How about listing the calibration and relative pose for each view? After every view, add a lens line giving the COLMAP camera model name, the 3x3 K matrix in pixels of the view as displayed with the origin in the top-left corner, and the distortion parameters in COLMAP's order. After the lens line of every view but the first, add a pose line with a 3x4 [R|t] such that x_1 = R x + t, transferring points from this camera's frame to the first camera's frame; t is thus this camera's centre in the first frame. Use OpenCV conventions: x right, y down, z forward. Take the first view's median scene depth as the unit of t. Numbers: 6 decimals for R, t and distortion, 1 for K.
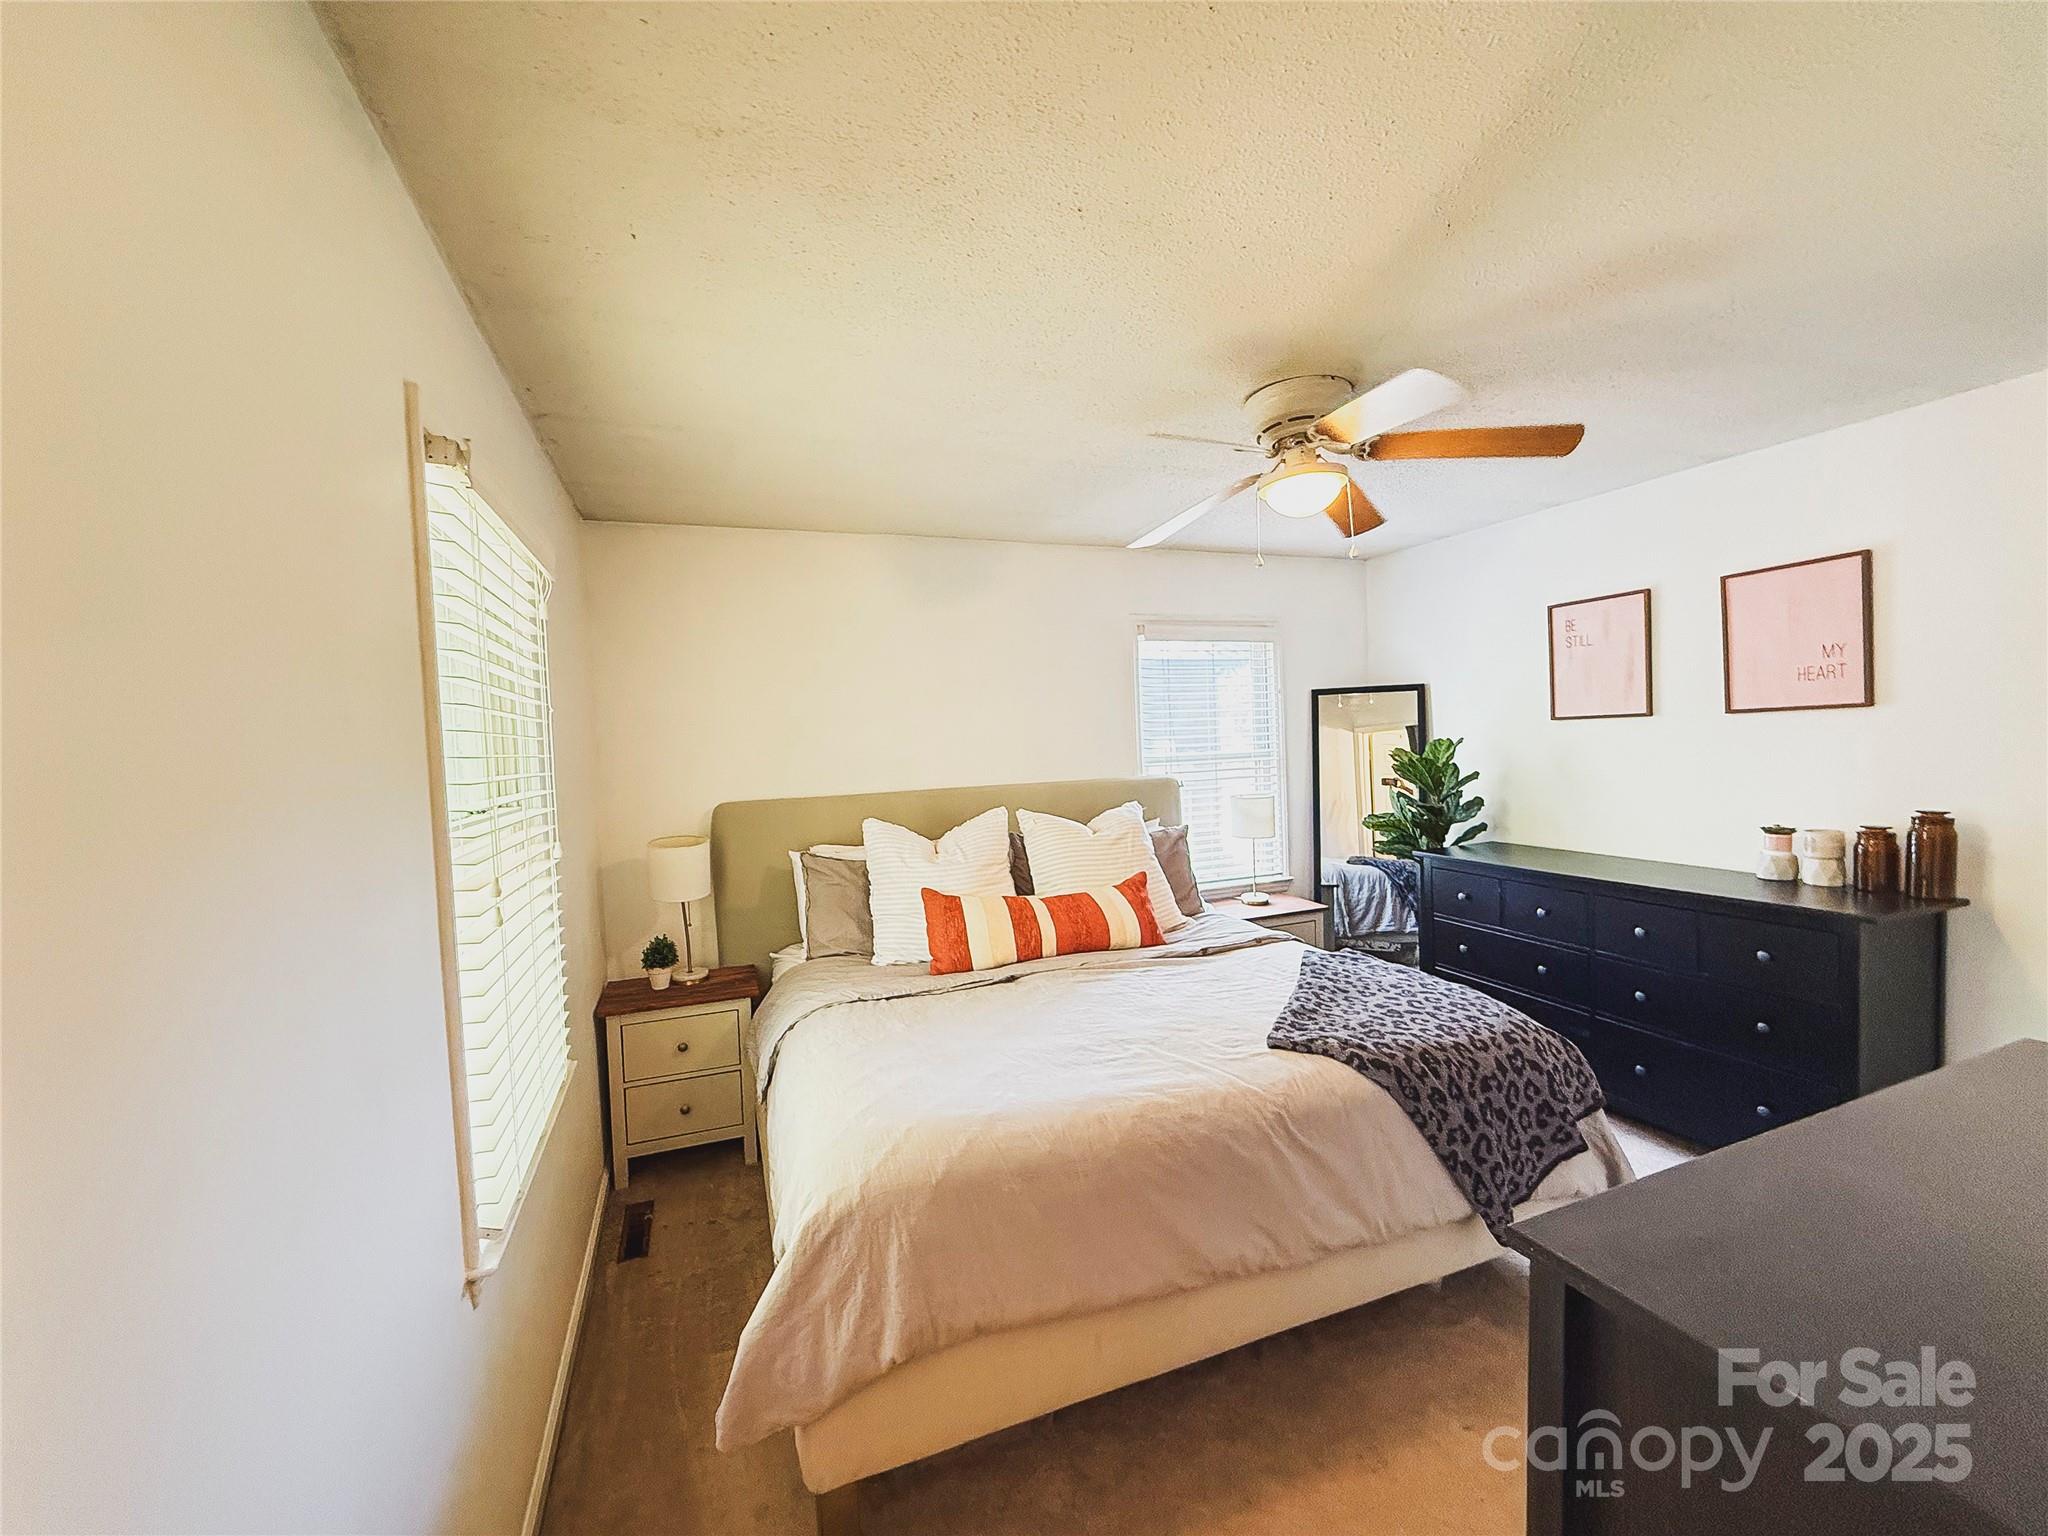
lens RADIAL K [[820.4, 0, 1024.0], [0, 820.4, 768.0], [0, 0, 1]] dist [-0.000046, -0.000089]
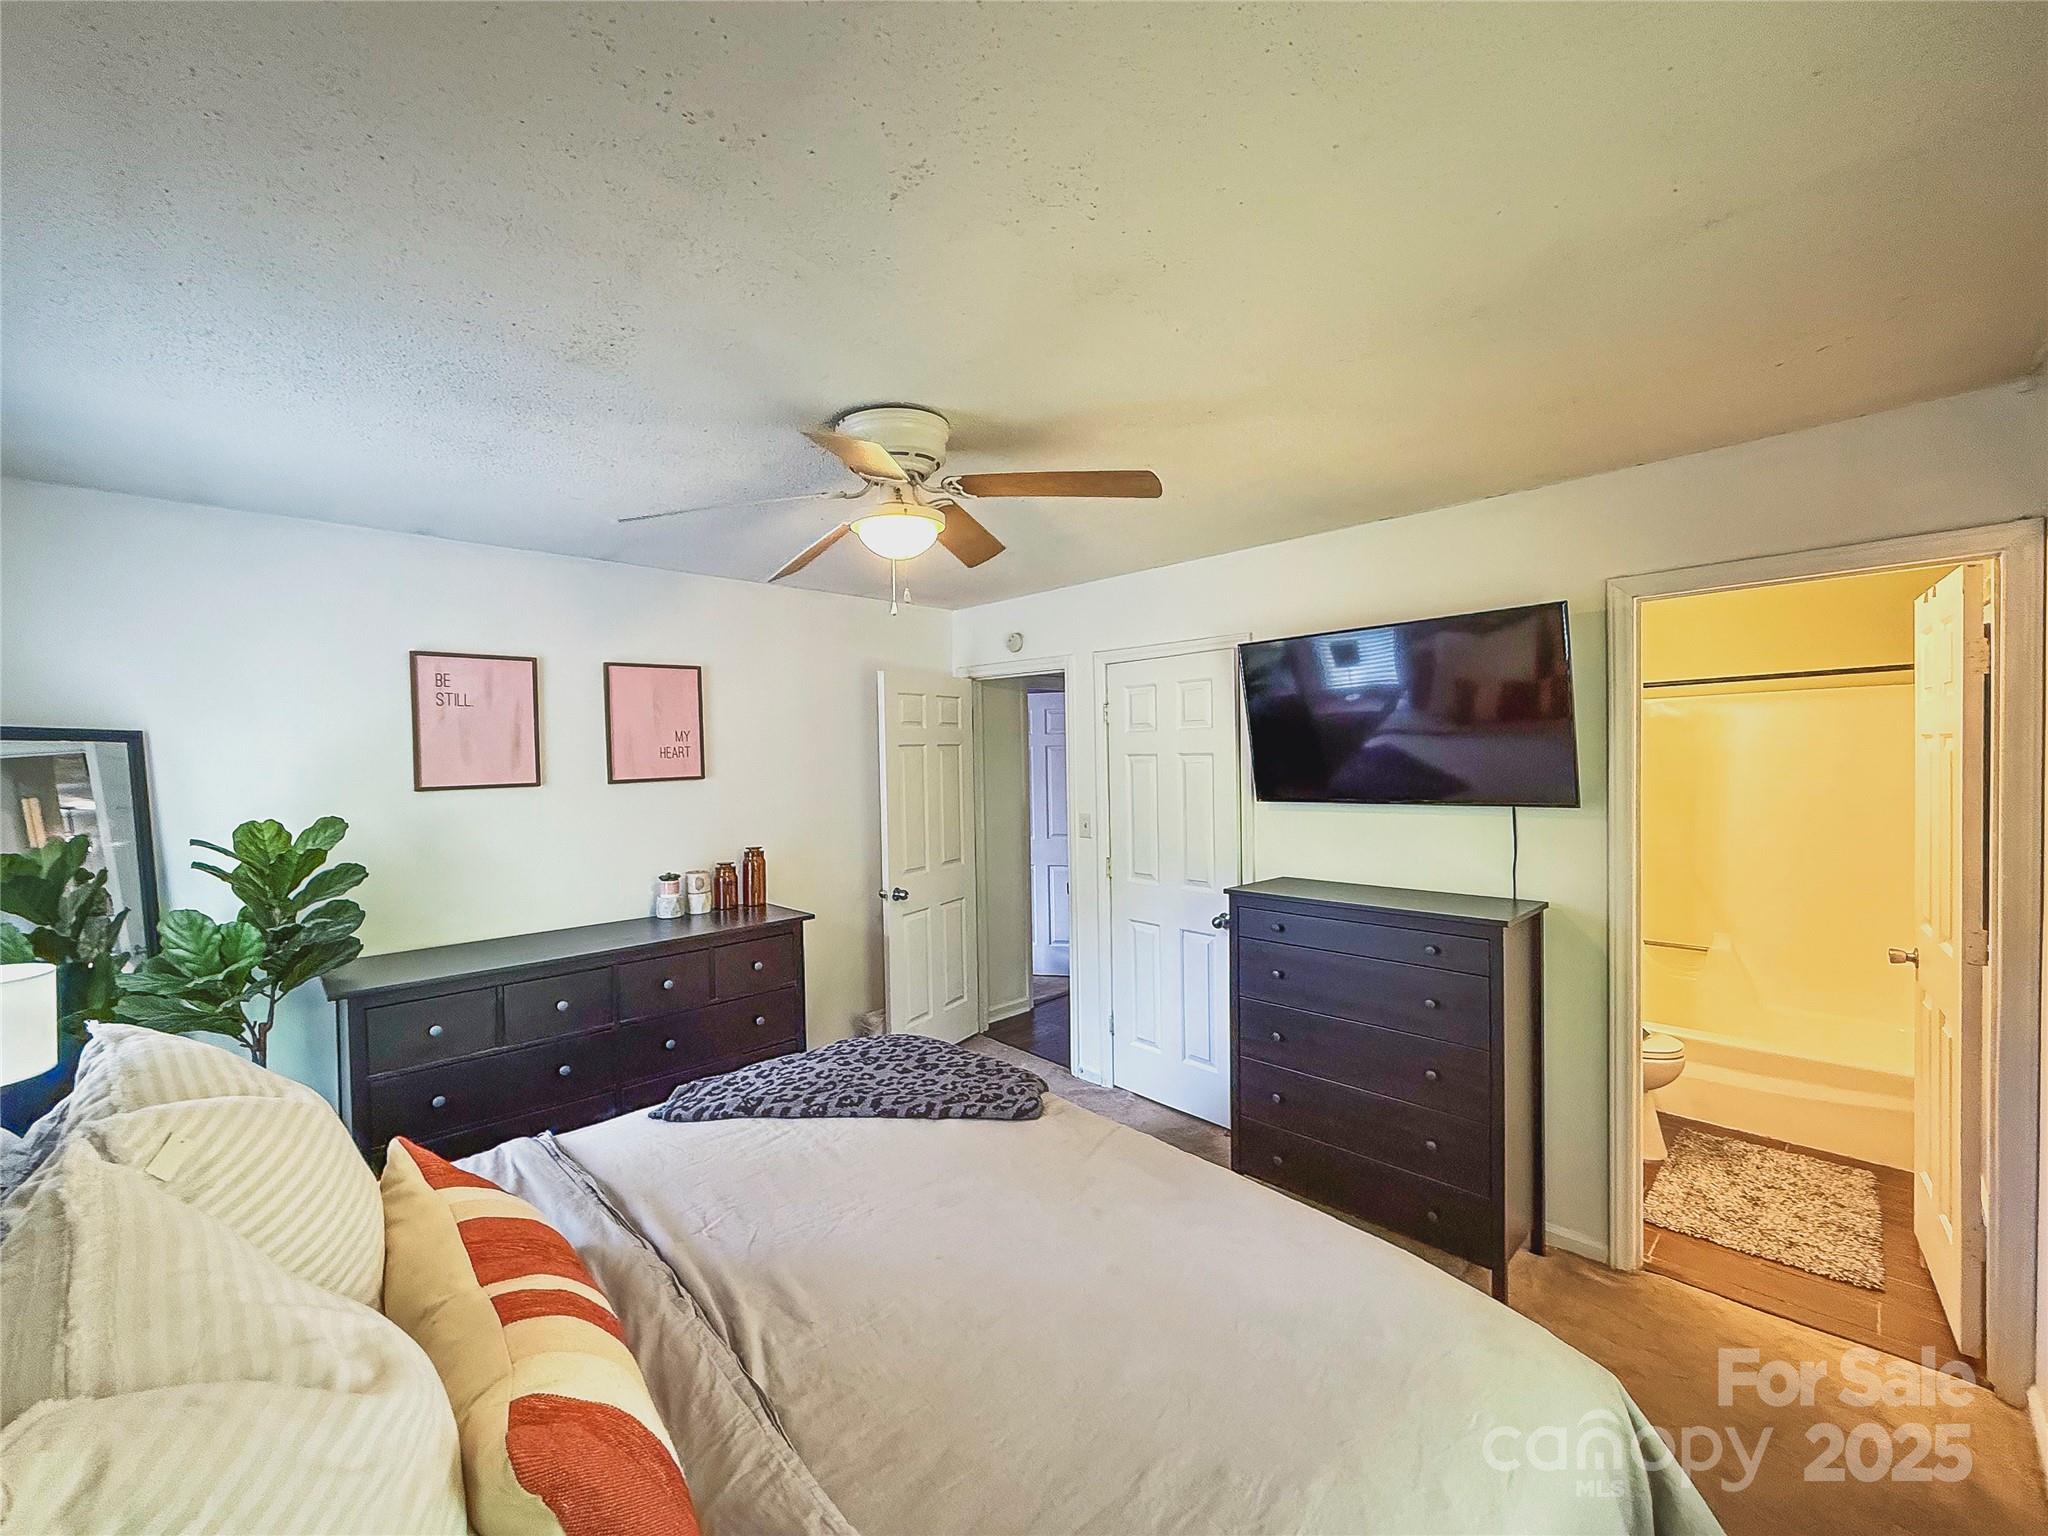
lens RADIAL K [[820.4, 0, 1024.0], [0, 820.4, 768.0], [0, 0, 1]] dist [-0.000046, -0.000089]
pose [[-0.381578, 0.025704, 0.923979, -0.442157], [0.064410, 0.997923, -0.001161, -0.054136], [-0.922090, 0.059071, -0.382441, 0.982448]]
